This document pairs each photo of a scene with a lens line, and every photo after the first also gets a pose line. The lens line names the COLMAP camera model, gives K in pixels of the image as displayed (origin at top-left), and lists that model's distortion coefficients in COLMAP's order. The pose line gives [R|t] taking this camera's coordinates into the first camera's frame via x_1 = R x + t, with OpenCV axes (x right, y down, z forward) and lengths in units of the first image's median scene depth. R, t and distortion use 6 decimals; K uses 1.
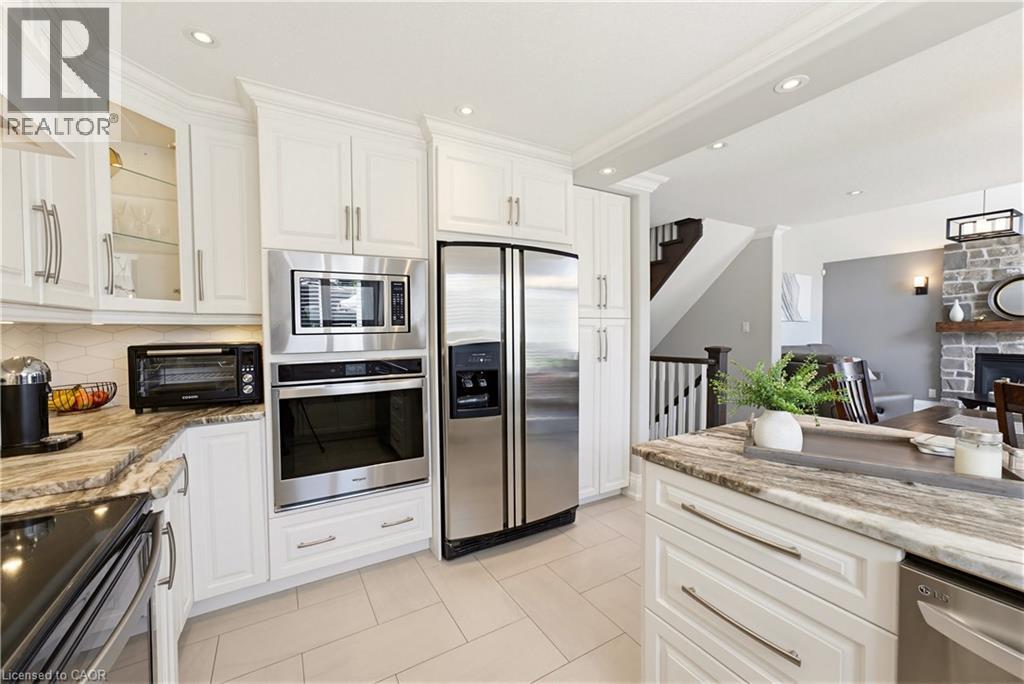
lens RADIAL K [[408.8, 0, 509.2], [0, 408.8, 337.1], [0, 0, 1]] dist [-0.003492, -0.000105]
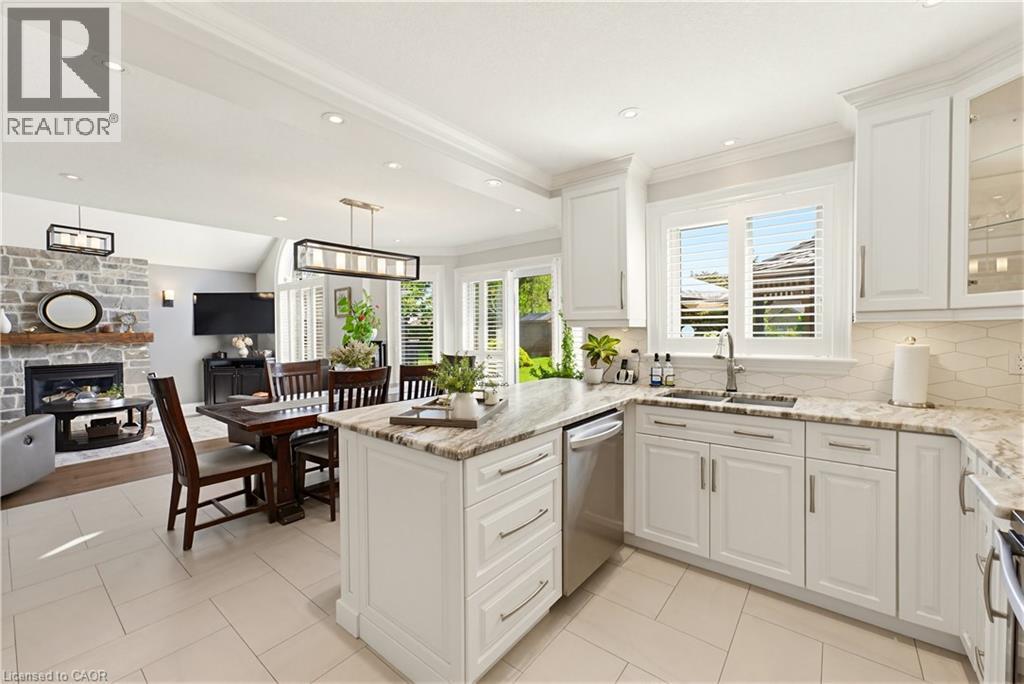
lens RADIAL K [[408.8, 0, 519.8], [0, 408.8, 341.4], [0, 0, 1]] dist [-0.003492, -0.000105]
pose [[-0.371610, -0.007426, 0.928359, -0.158617], [0.028143, 0.999418, 0.019260, -0.005525], [-0.927962, 0.033284, -0.371185, 0.280291]]
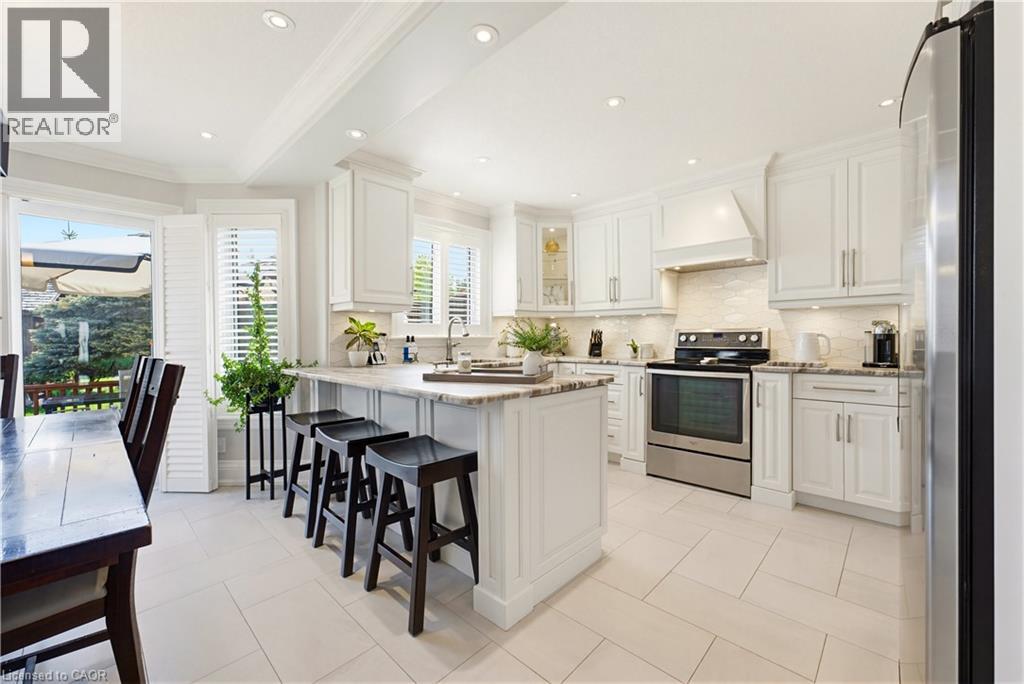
lens RADIAL K [[408.8, 0, 524.7], [0, 408.8, 340.0], [0, 0, 1]] dist [-0.003492, -0.000105]
pose [[-0.951222, 0.018534, -0.307949, 0.279495], [0.010550, 0.999564, 0.027574, 0.016008], [0.308326, 0.022980, -0.951003, 0.574170]]
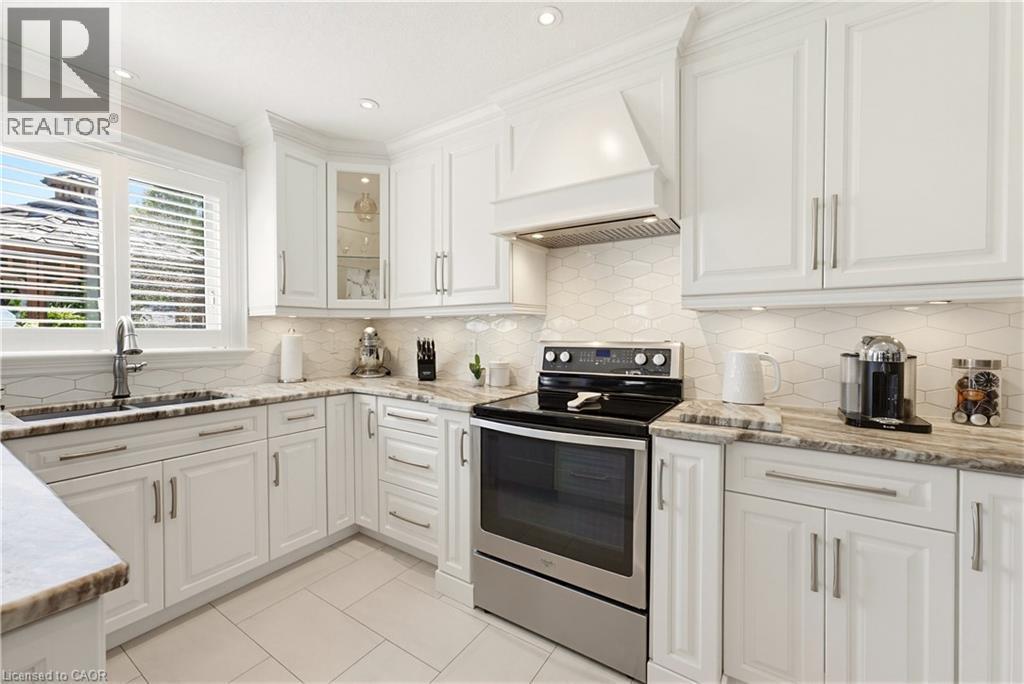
lens RADIAL K [[408.8, 0, 520.6], [0, 408.8, 339.4], [0, 0, 1]] dist [-0.003492, -0.000105]
pose [[-0.888077, 0.015792, -0.459423, 0.038092], [0.000627, 0.999450, 0.033142, 0.004505], [0.459694, 0.029144, -0.887599, 0.362216]]
